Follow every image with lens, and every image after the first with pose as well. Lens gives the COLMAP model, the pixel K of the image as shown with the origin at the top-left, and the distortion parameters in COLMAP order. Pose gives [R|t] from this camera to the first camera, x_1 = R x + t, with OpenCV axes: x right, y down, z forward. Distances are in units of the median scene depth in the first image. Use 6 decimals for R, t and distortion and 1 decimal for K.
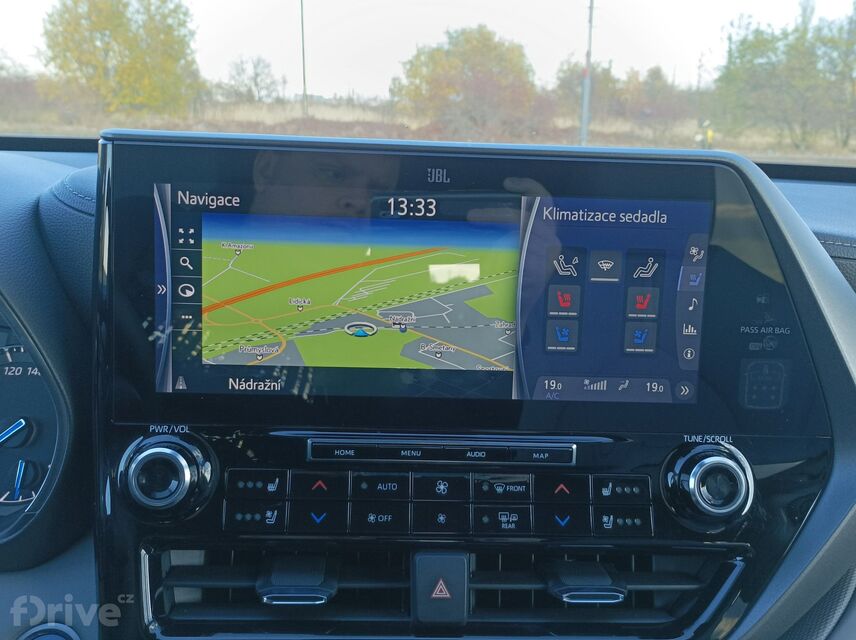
lens RADIAL K [[829.9, 0, 411.9], [0, 829.9, 319.5], [0, 0, 1]] dist [0.024217, -0.033160]
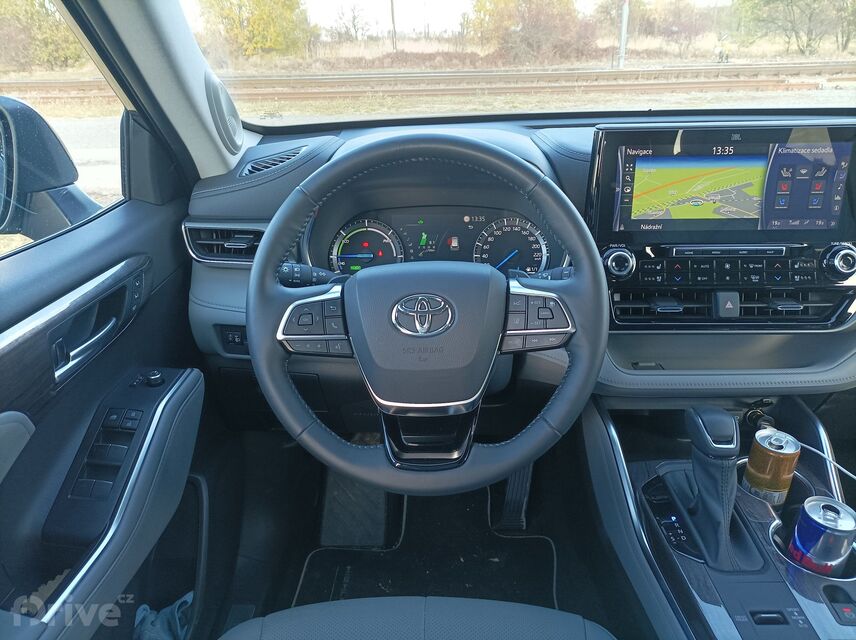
lens RADIAL K [[626.4, 0, 419.3], [0, 626.4, 319.5], [0, 0, 1]] dist [0.033715, -0.025389]
pose [[0.995391, -0.018324, -0.094131, -0.678959], [0.034033, 0.985181, 0.168106, 0.010177], [0.089656, -0.170535, 0.981264, -0.926057]]
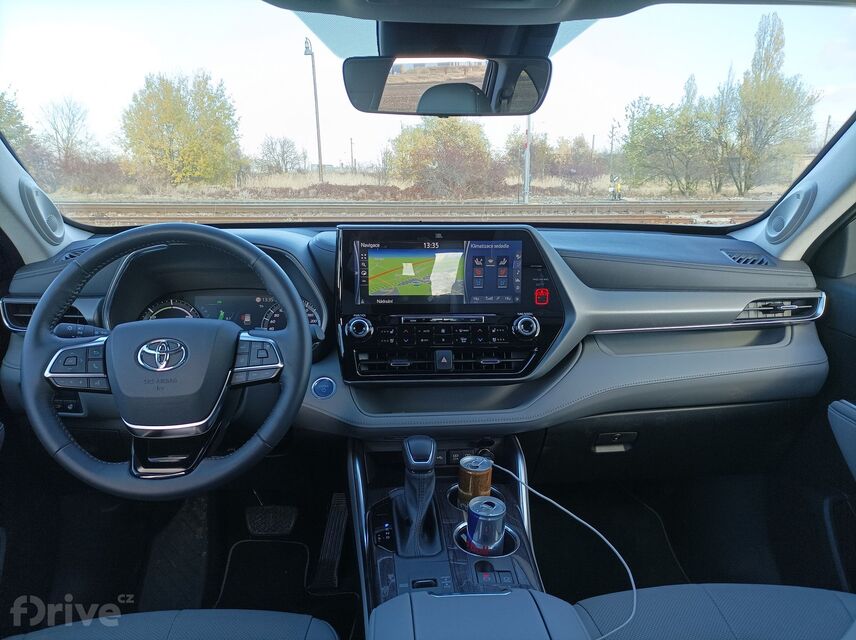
lens RADIAL K [[626.4, 0, 419.3], [0, 626.4, 319.5], [0, 0, 1]] dist [0.033715, -0.025389]
pose [[0.999086, -0.035816, 0.023350, -0.108418], [0.036253, 0.999171, -0.018539, 0.190948], [-0.022667, 0.019369, 0.999555, -1.391985]]
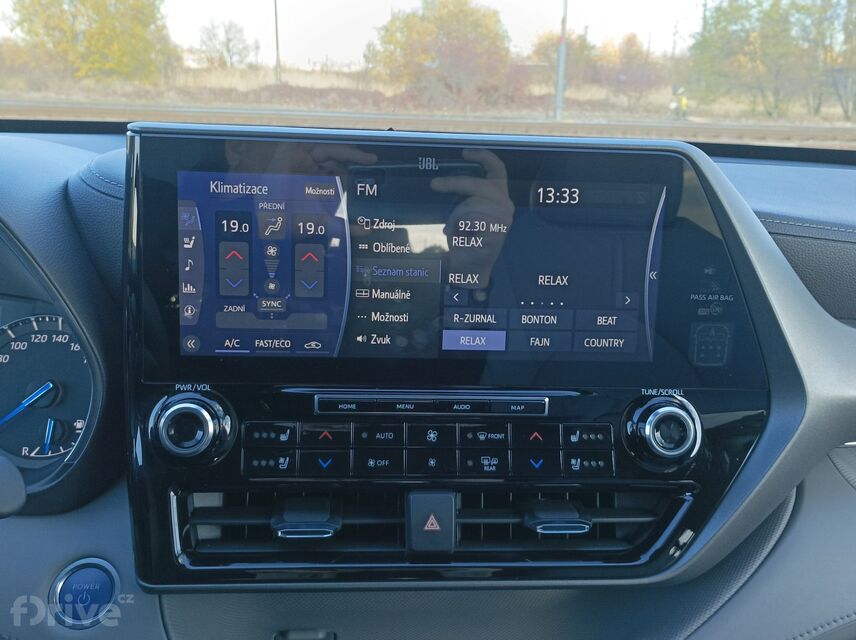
lens RADIAL K [[829.9, 0, 411.9], [0, 829.9, 319.5], [0, 0, 1]] dist [0.024217, -0.033160]
pose [[0.999569, -0.006541, 0.028612, -0.022549], [0.005462, 0.999276, 0.037651, -0.002121], [-0.028837, -0.037478, 0.998881, -0.133724]]
